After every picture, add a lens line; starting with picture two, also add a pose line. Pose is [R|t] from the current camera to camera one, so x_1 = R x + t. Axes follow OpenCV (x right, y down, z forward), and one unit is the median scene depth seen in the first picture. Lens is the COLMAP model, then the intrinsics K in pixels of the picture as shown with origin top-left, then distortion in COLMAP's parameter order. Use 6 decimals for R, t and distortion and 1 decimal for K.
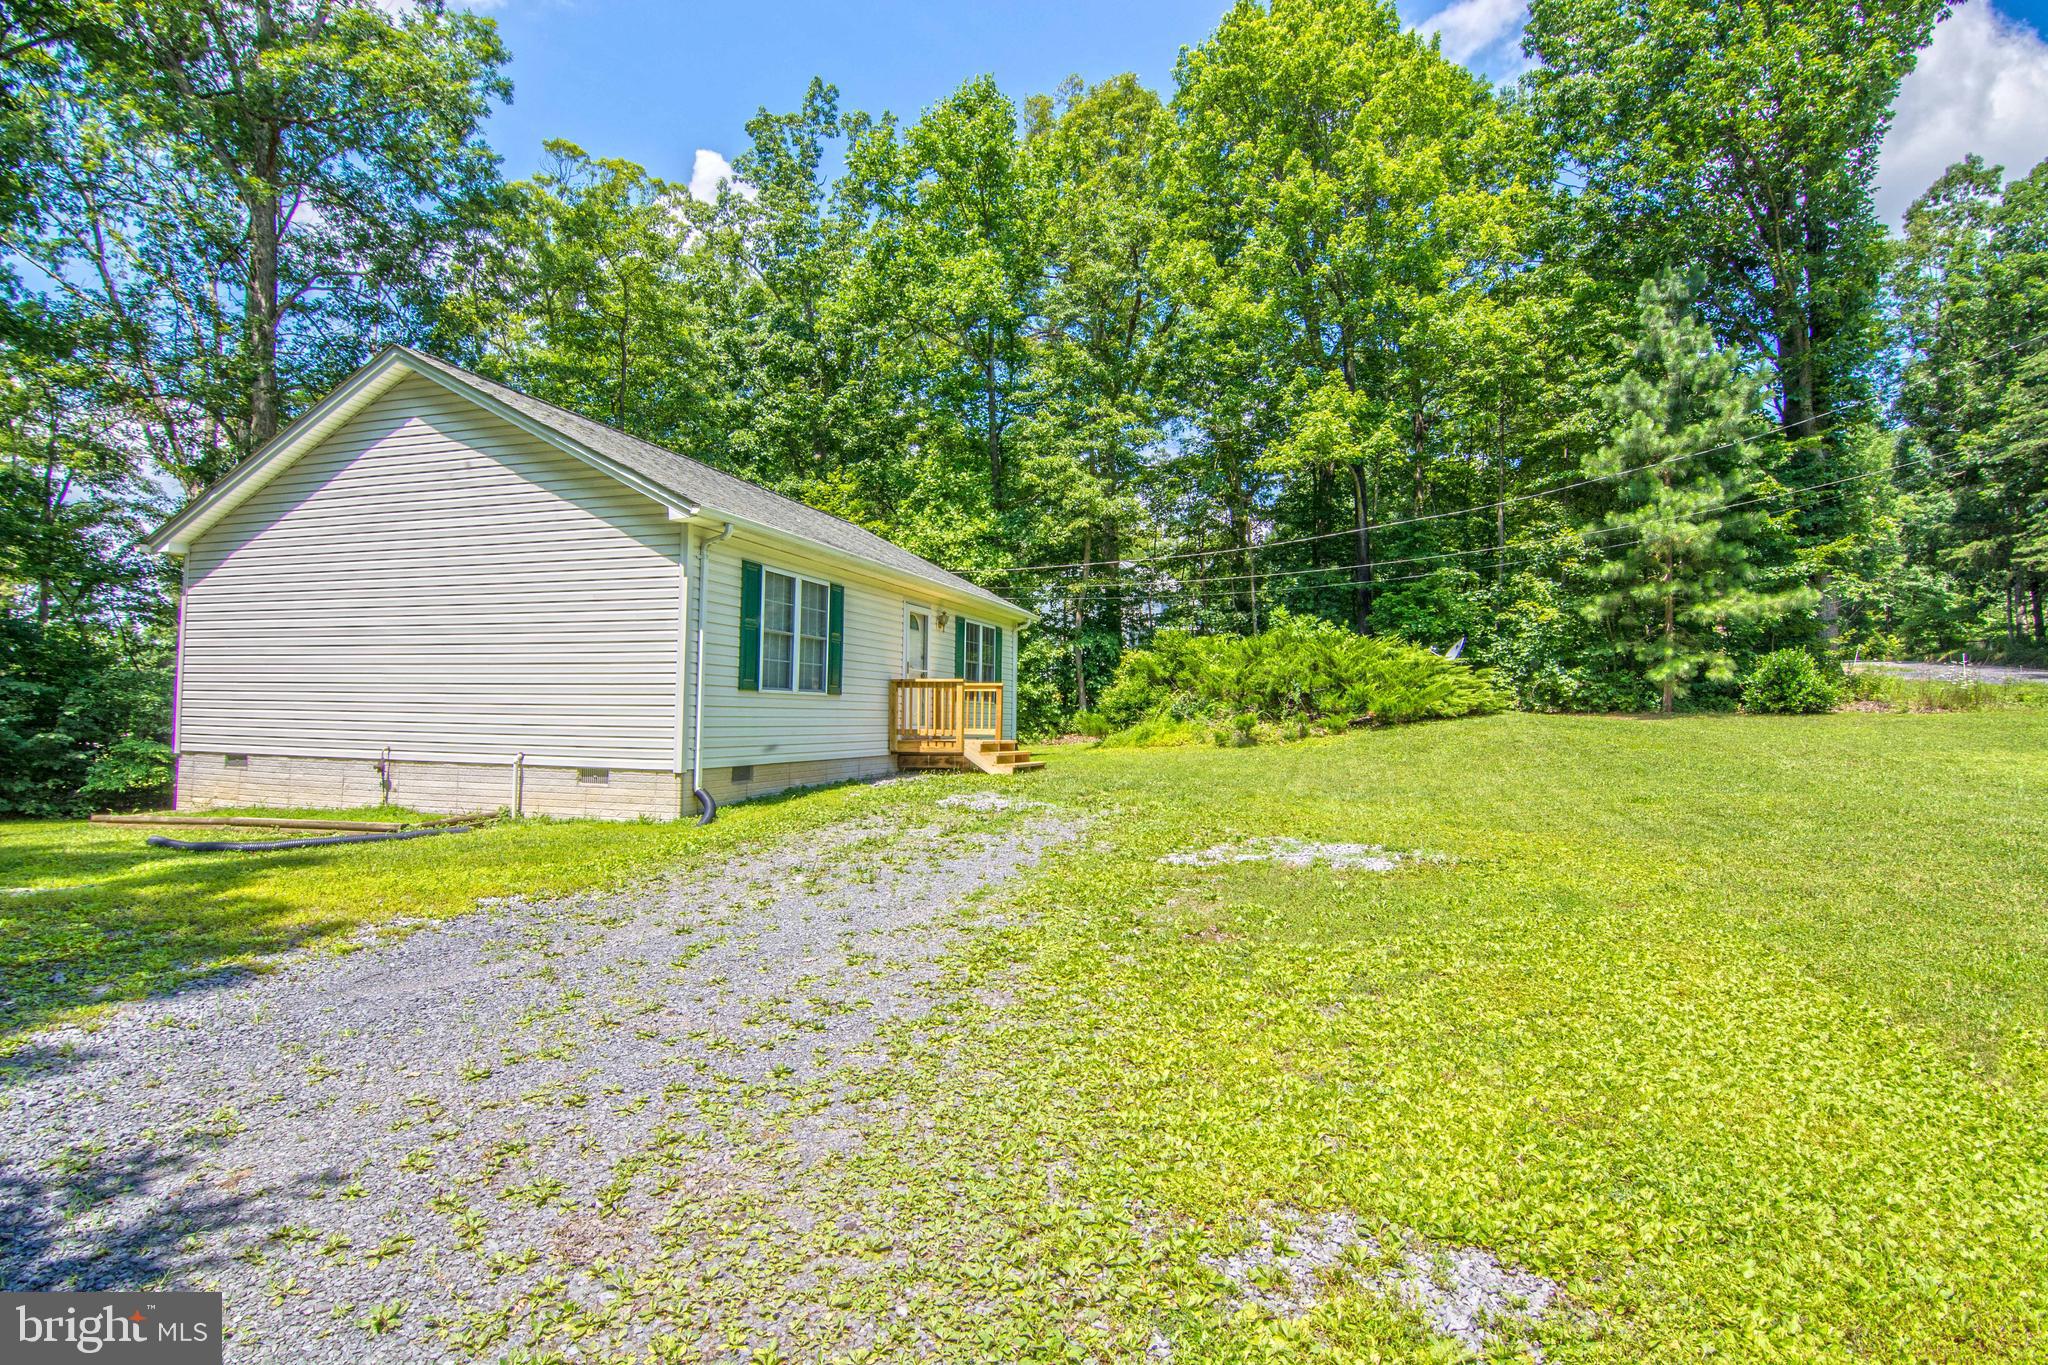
lens RADIAL K [[996.8, 0, 1021.0], [0, 996.8, 676.4], [0, 0, 1]] dist [-0.000899, -0.013882]
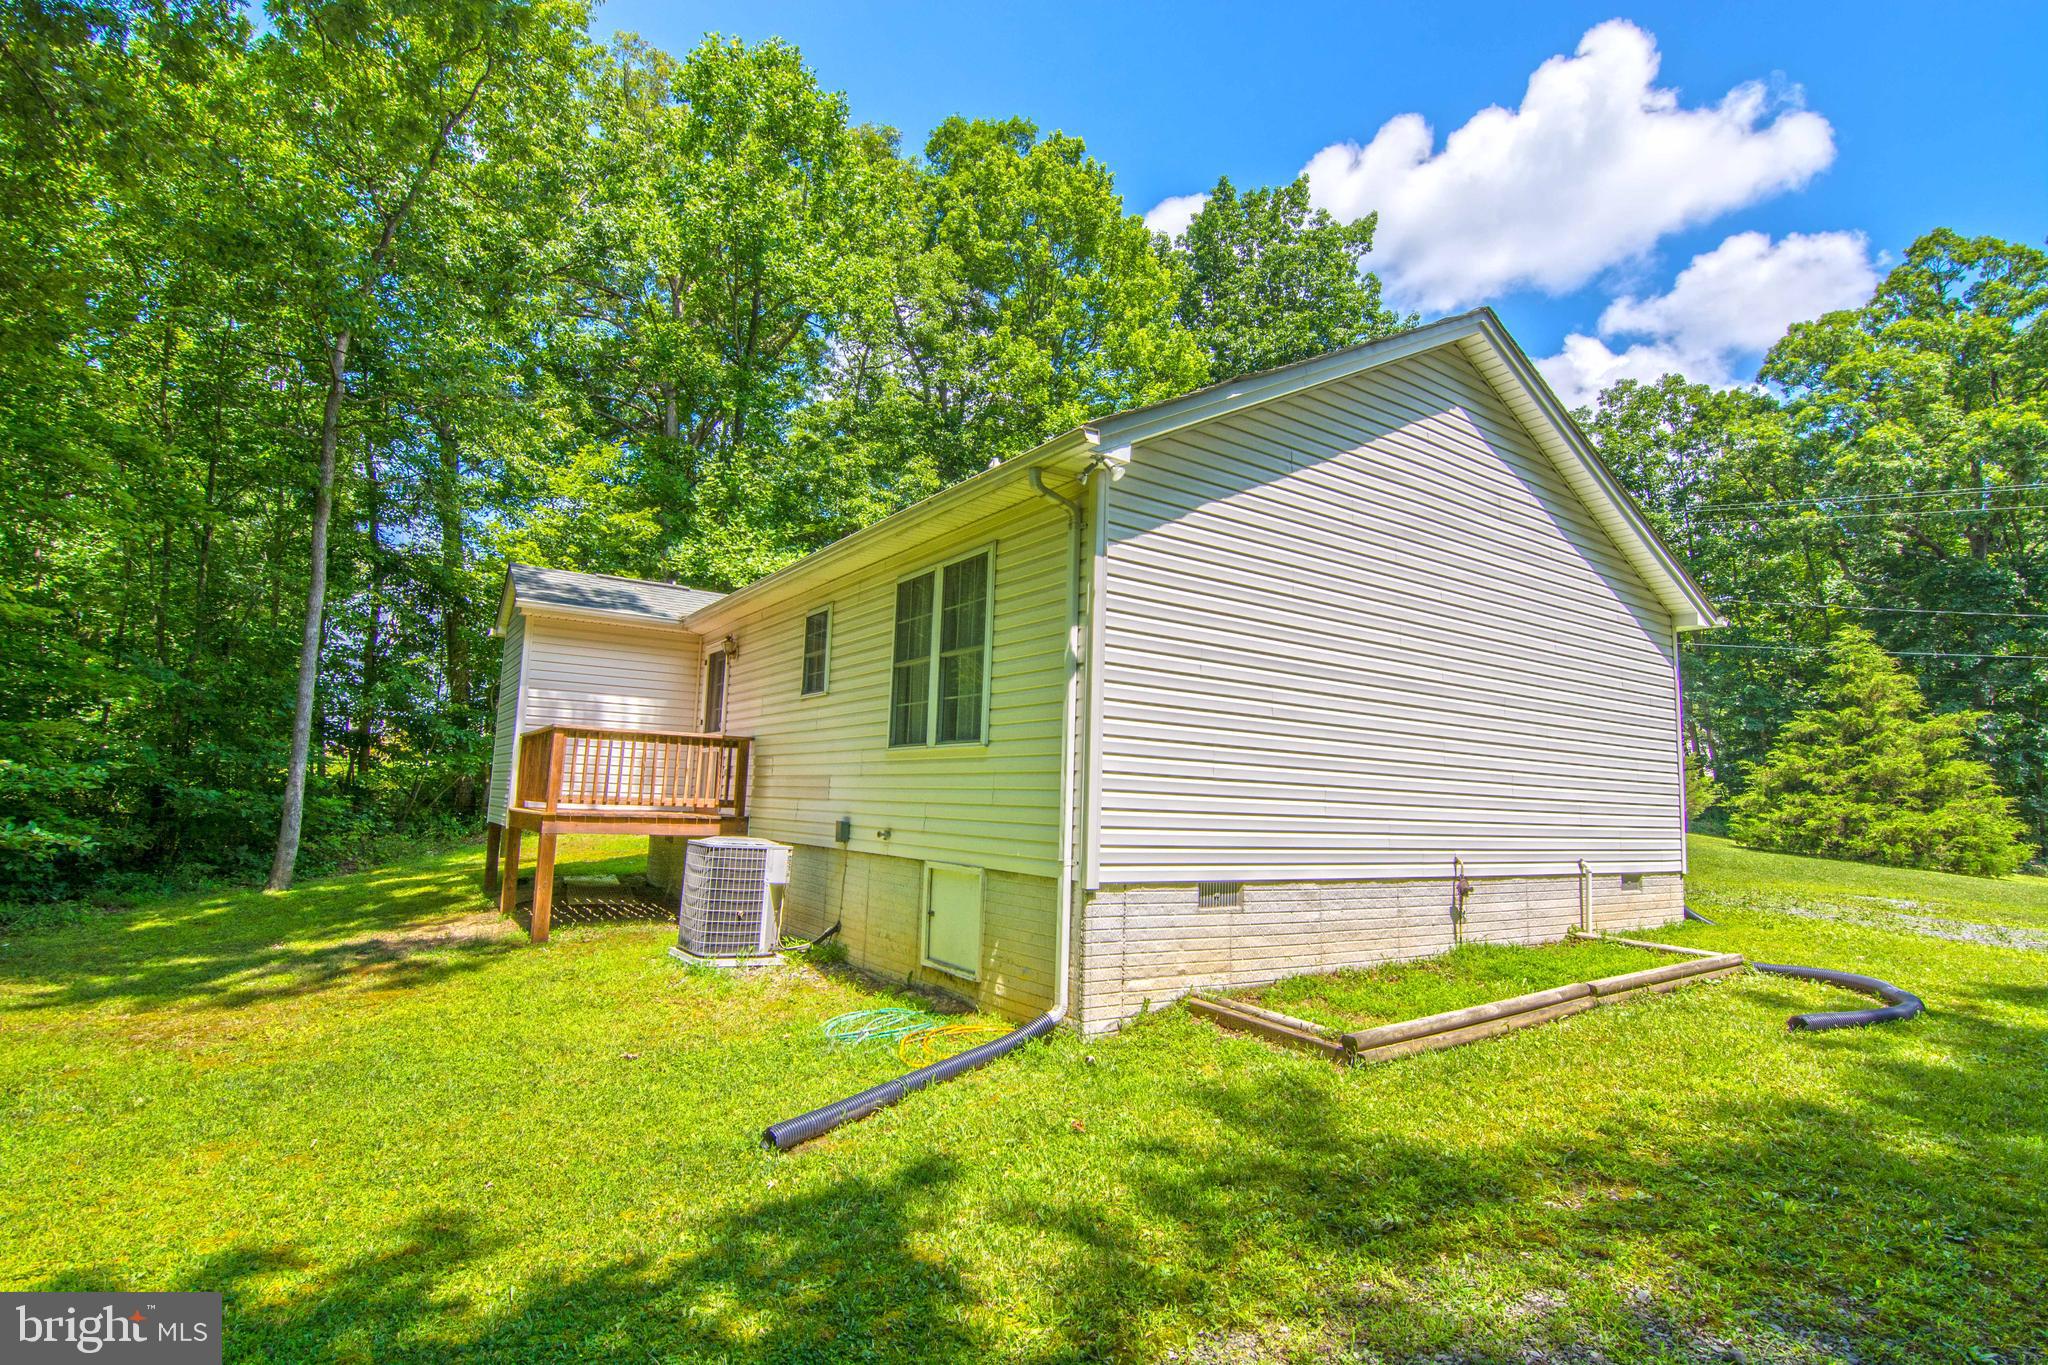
lens RADIAL K [[997.5, 0, 1020.9], [0, 997.5, 677.6], [0, 0, 1]] dist [-0.009763, -0.006453]
pose [[0.606544, 0.104970, 0.788090, -0.734230], [-0.058182, 0.994448, -0.087677, 0.012852], [-0.792918, 0.007328, 0.609284, 0.434006]]
